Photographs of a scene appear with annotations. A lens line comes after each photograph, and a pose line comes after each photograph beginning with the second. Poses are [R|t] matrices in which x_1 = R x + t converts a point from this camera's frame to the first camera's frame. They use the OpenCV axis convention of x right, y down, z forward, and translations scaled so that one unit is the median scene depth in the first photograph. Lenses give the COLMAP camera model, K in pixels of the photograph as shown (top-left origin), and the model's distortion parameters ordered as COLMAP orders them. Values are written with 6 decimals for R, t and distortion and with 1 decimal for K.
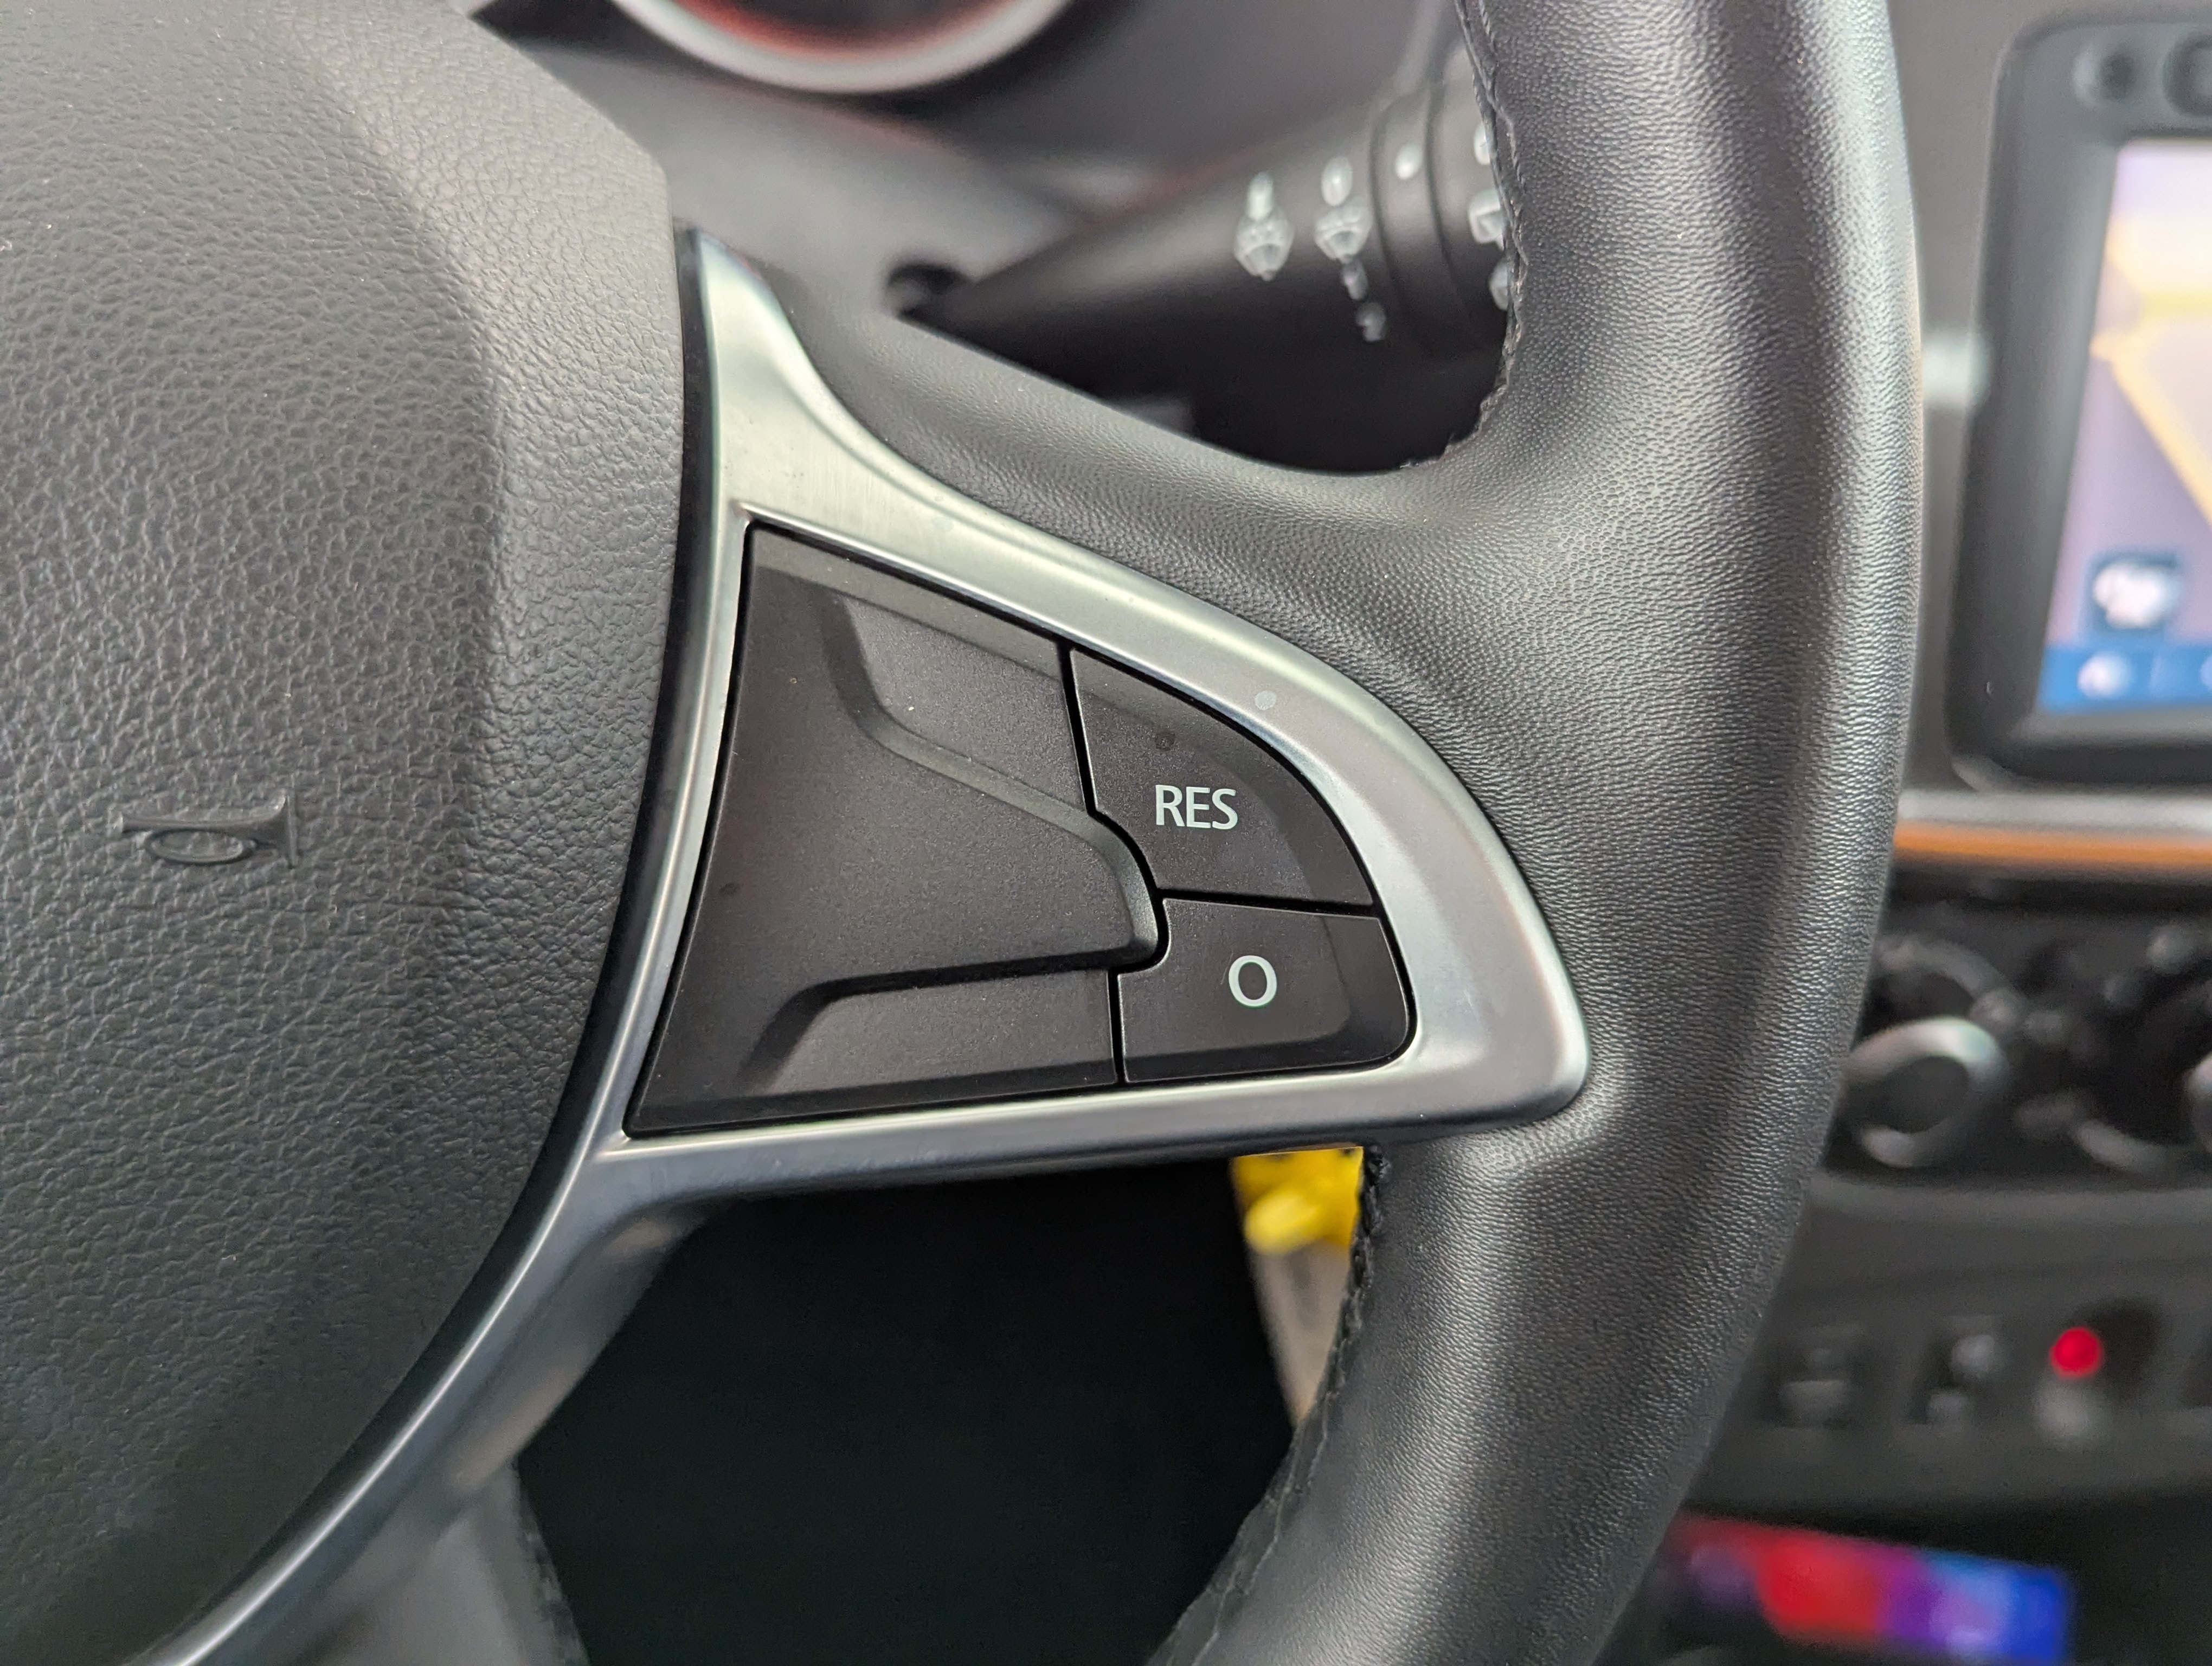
lens RADIAL K [[2014.2, 0, 1100.8], [0, 2014.2, 863.1], [0, 0, 1]] dist [0.024915, 0.005954]
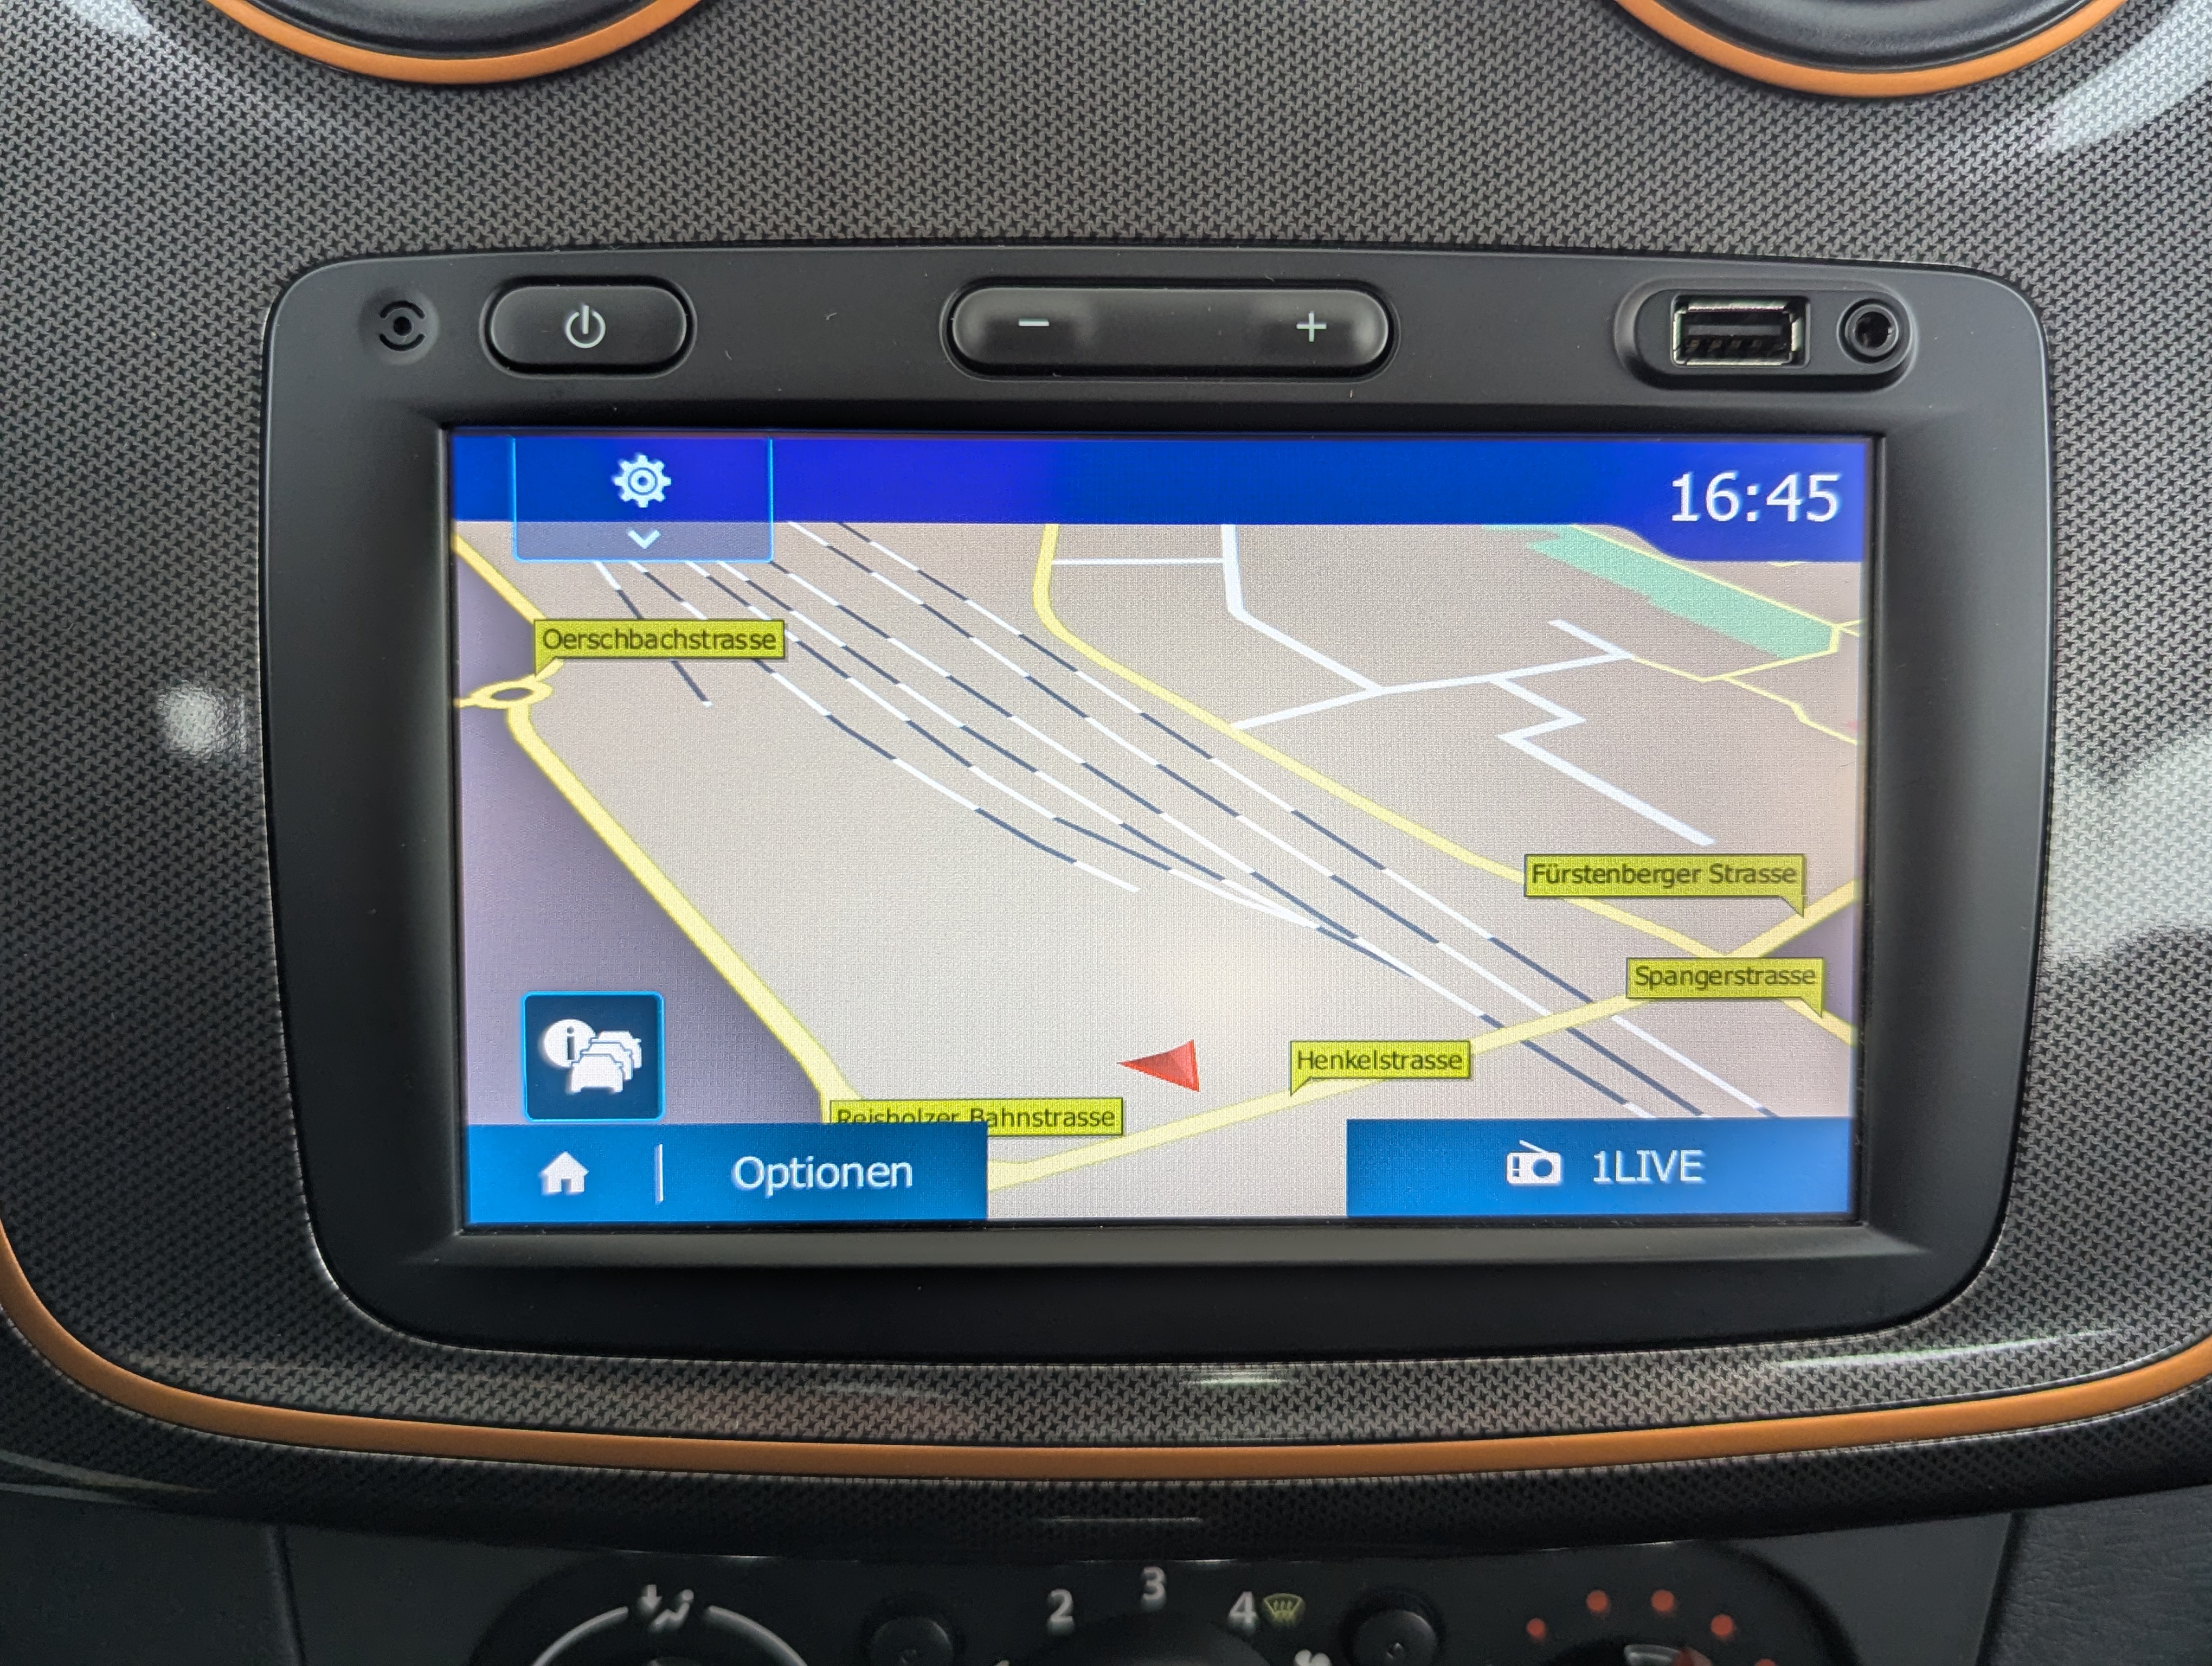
lens RADIAL K [[2014.2, 0, 1100.8], [0, 2014.2, 863.1], [0, 0, 1]] dist [0.024915, 0.005954]
pose [[0.999261, 0.009041, -0.037367, 1.267109], [-0.020060, 0.951772, -0.306148, 0.019604], [0.032797, 0.306672, 0.951250, 0.607007]]
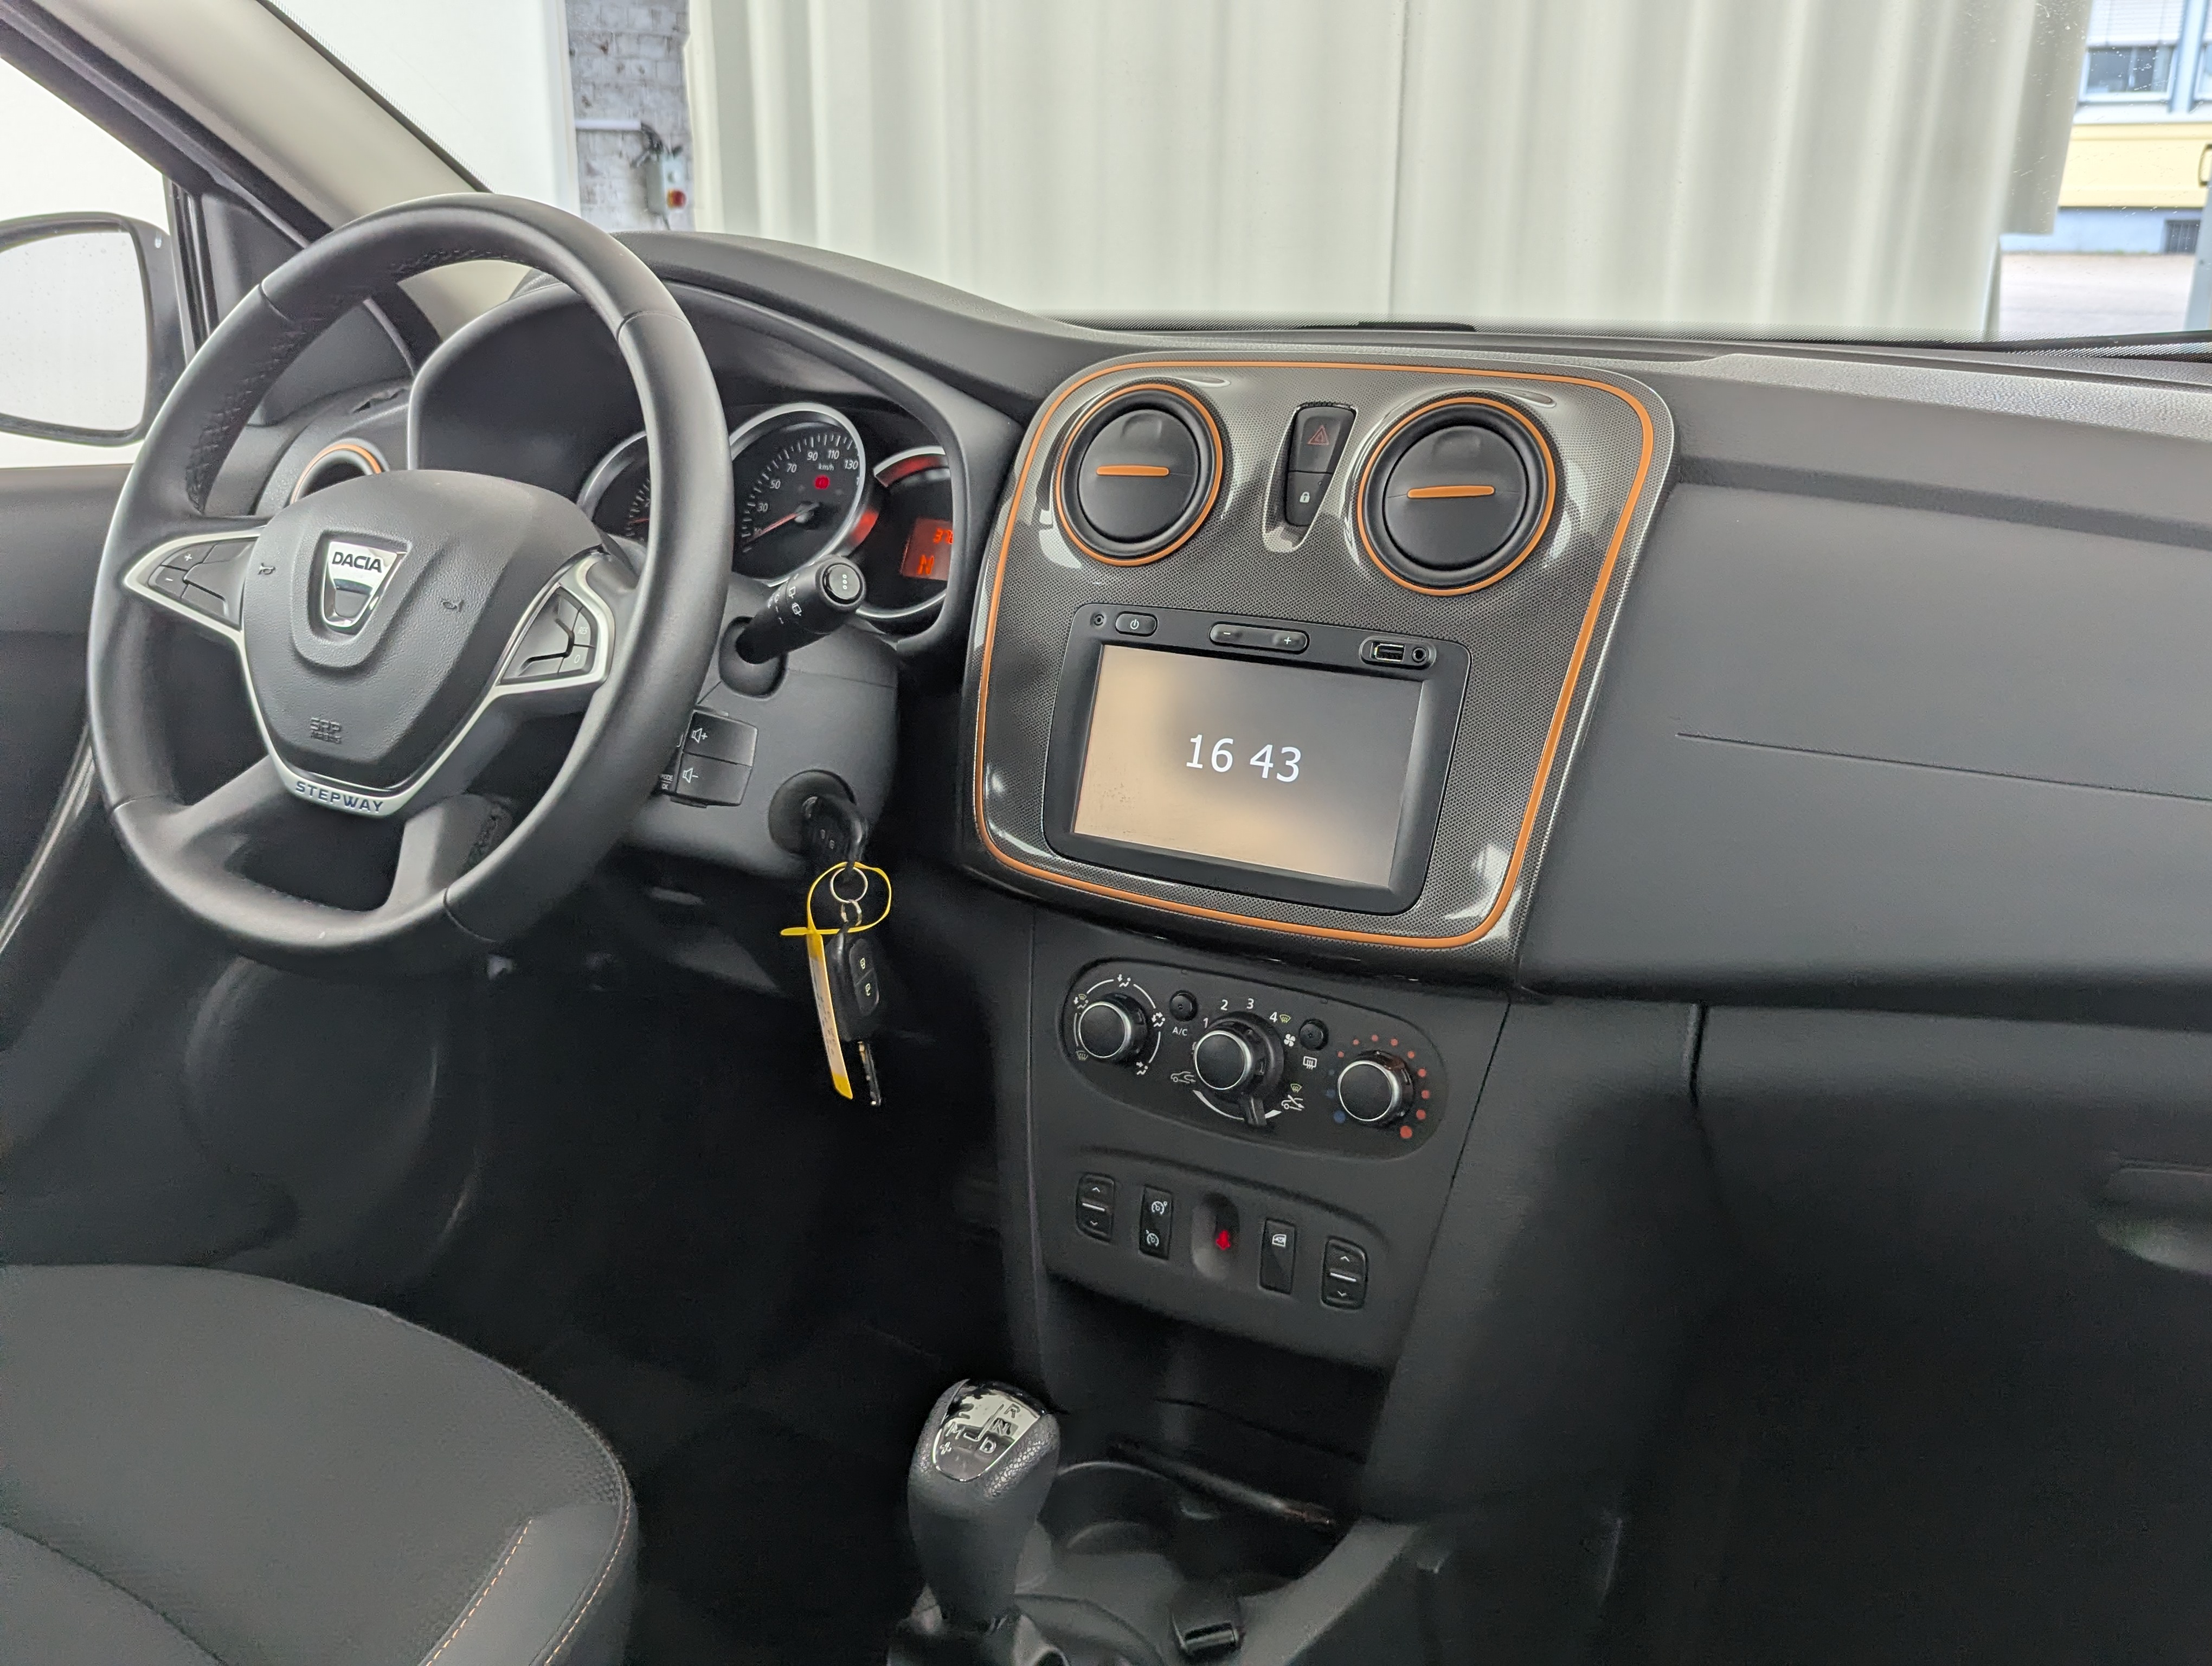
lens RADIAL K [[1982.2, 0, 1105.5], [0, 1982.2, 816.6], [0, 0, 1]] dist [0.087635, -0.119052]
pose [[0.832663, 0.153567, -0.532061, 3.569279], [-0.357920, 0.882376, -0.305460, 1.330959], [0.422570, 0.444781, 0.789687, -2.110598]]
